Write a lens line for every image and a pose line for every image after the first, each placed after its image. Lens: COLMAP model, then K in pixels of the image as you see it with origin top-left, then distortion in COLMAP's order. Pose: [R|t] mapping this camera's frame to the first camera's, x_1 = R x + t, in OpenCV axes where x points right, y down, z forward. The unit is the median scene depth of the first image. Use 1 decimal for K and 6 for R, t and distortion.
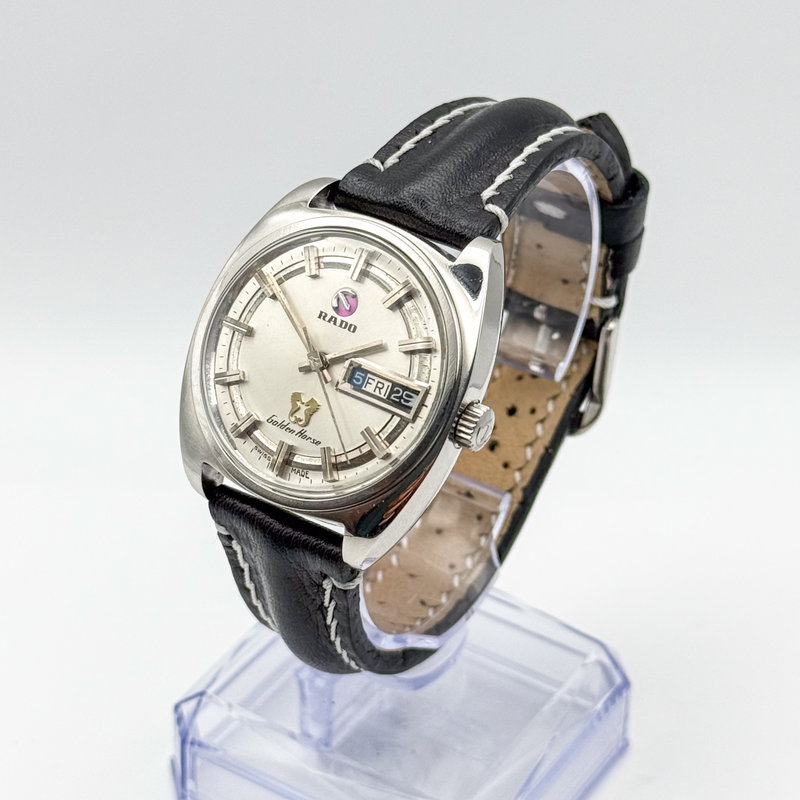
lens RADIAL K [[2036.0, 0, 402.2], [0, 2036.0, 404.2], [0, 0, 1]] dist [0.557257, 0.000000]
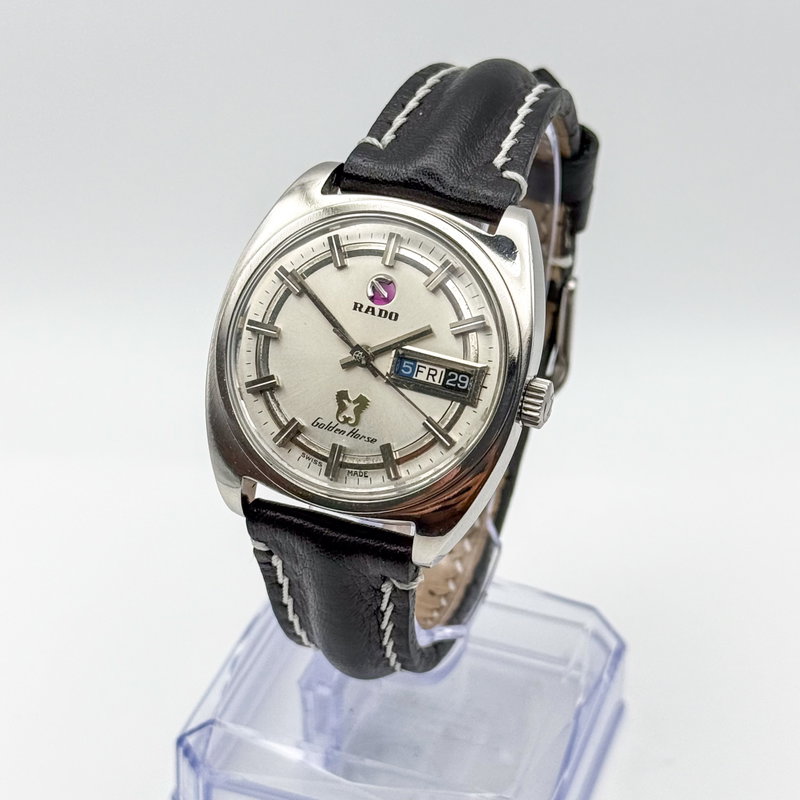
lens RADIAL K [[2036.0, 0, 395.0], [0, 2036.0, 396.6], [0, 0, 1]] dist [0.557257, 0.000000]
pose [[0.971598, -0.125821, 0.200417, -0.213708], [0.123816, 0.992049, 0.022558, -0.020968], [-0.201661, 0.002898, 0.979451, 0.068289]]
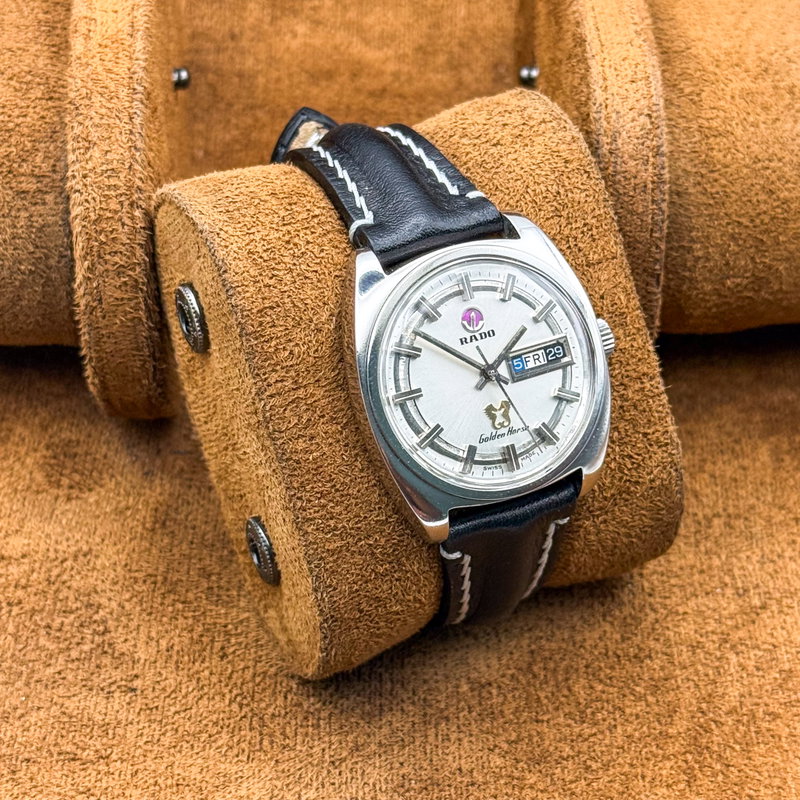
lens RADIAL K [[2036.0, 0, 404.0], [0, 2036.0, 396.0], [0, 0, 1]] dist [0.557257, 0.000000]
pose [[0.516709, -0.564444, 0.643751, -0.809915], [0.524570, 0.802959, 0.282990, -0.359375], [-0.676638, 0.191469, 0.710986, 0.198758]]
